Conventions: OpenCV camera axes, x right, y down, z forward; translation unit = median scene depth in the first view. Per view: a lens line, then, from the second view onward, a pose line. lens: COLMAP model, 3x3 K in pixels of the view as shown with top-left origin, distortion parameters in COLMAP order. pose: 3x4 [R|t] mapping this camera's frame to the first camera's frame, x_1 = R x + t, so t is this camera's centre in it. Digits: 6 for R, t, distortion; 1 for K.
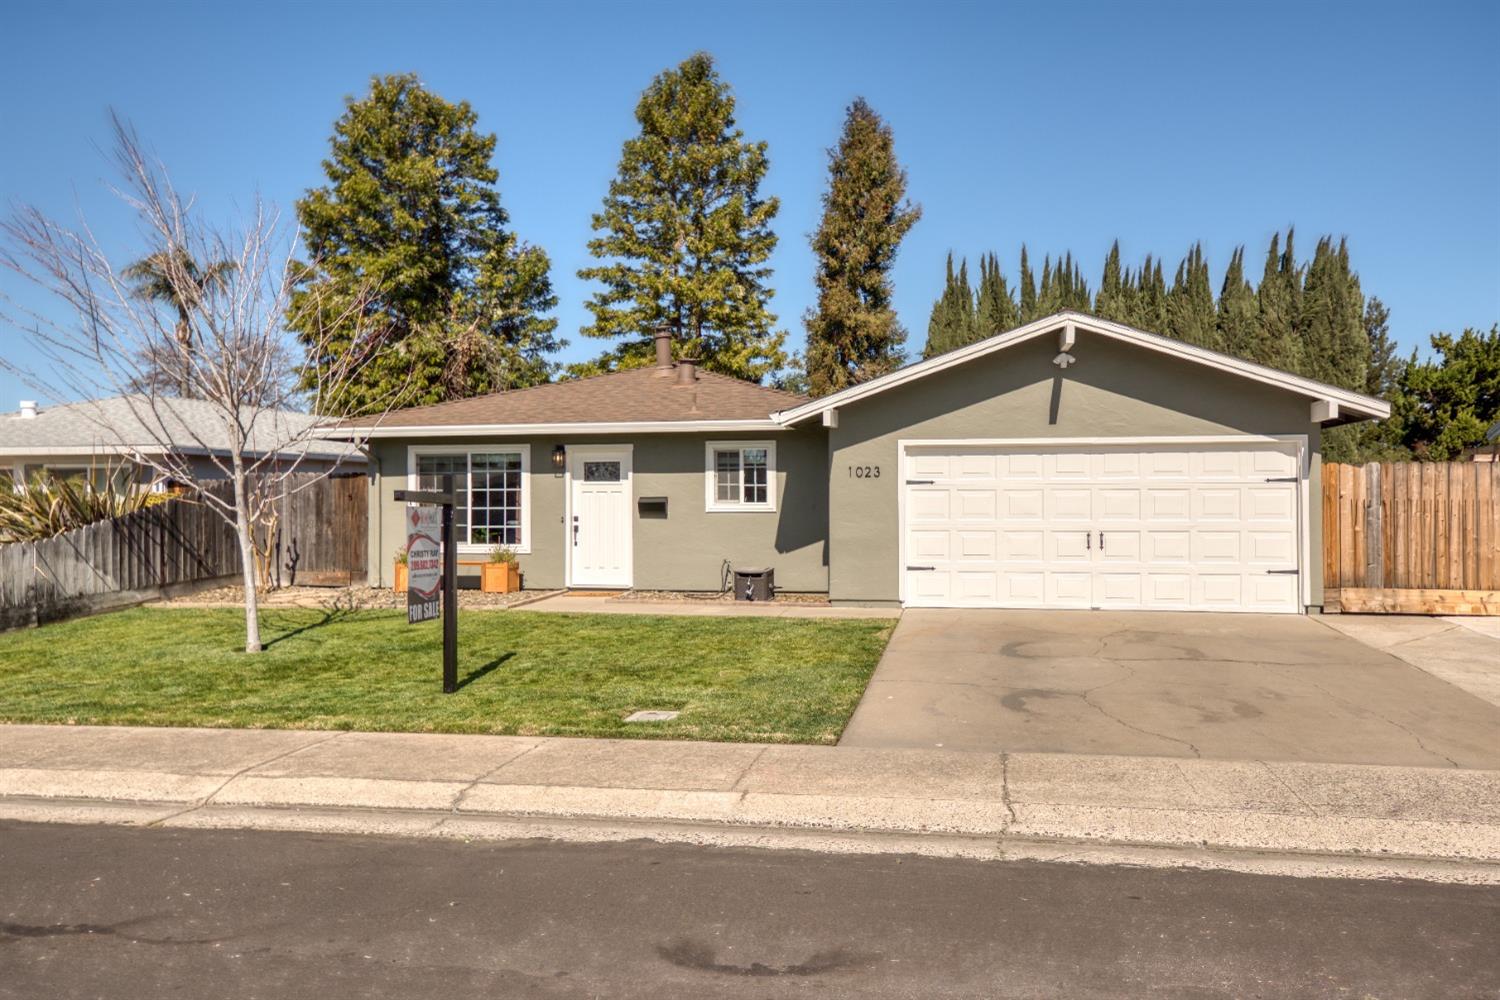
lens RADIAL K [[1170.4, 0, 750.0], [0, 1170.4, 500.0], [0, 0, 1]] dist [0.050857, -0.000451]
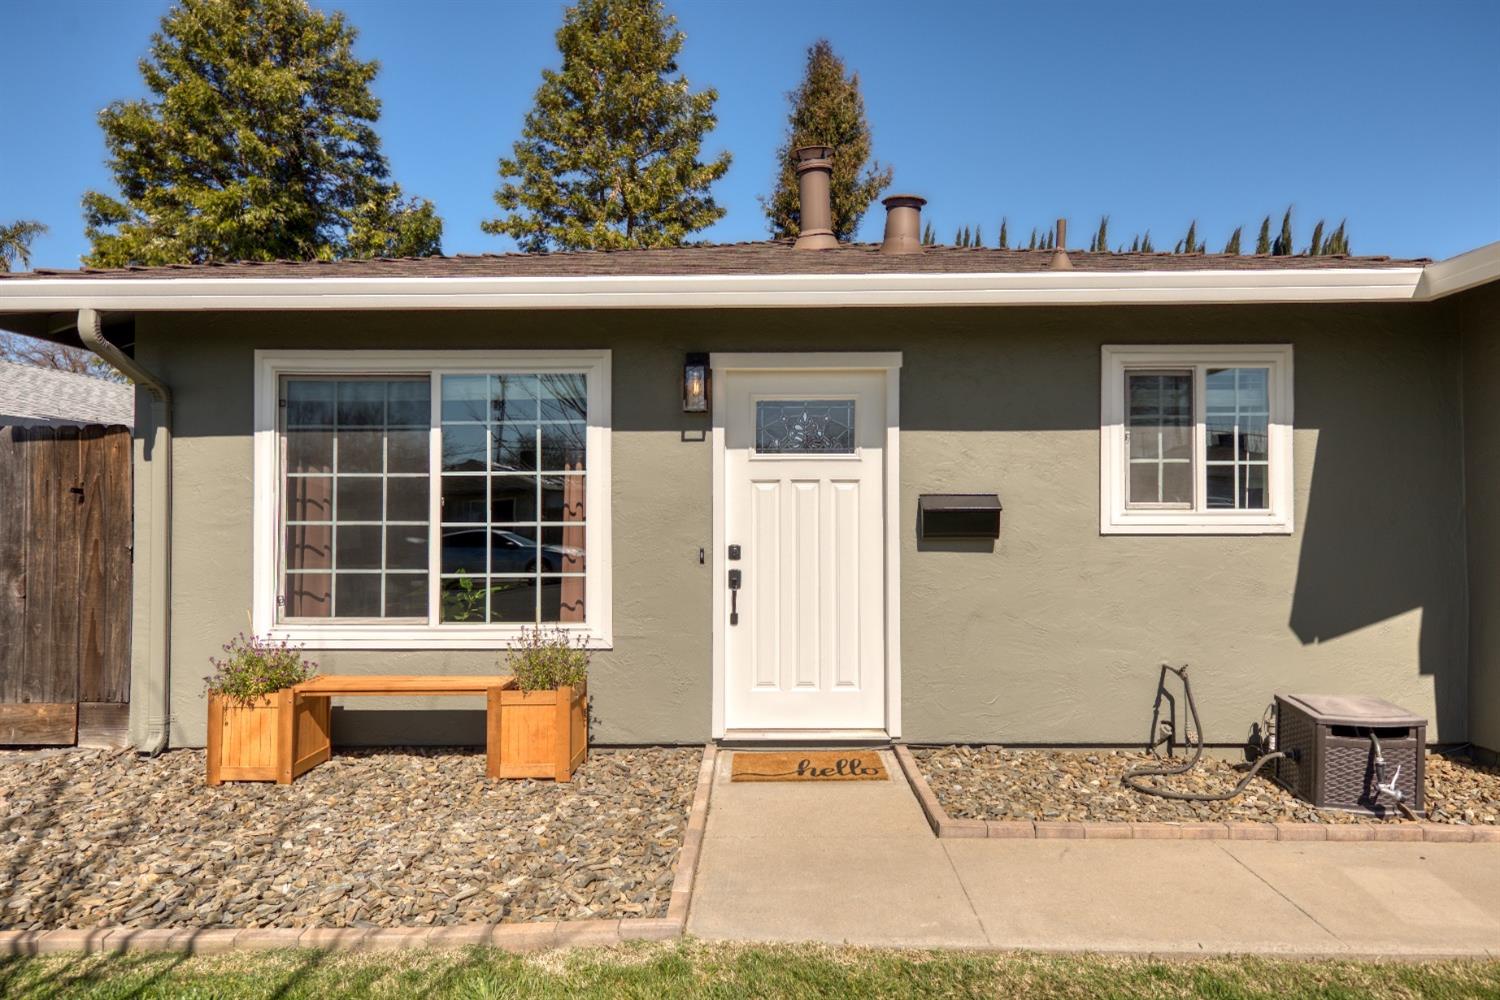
lens RADIAL K [[975.7, 0, 748.8], [0, 975.7, 486.1], [0, 0, 1]] dist [0.026141, -0.001841]
pose [[0.983399, 0.004161, 0.181410, -0.194675], [-0.000168, 0.999757, -0.022022, 0.001726], [-0.181458, 0.021626, 0.983161, 0.670572]]
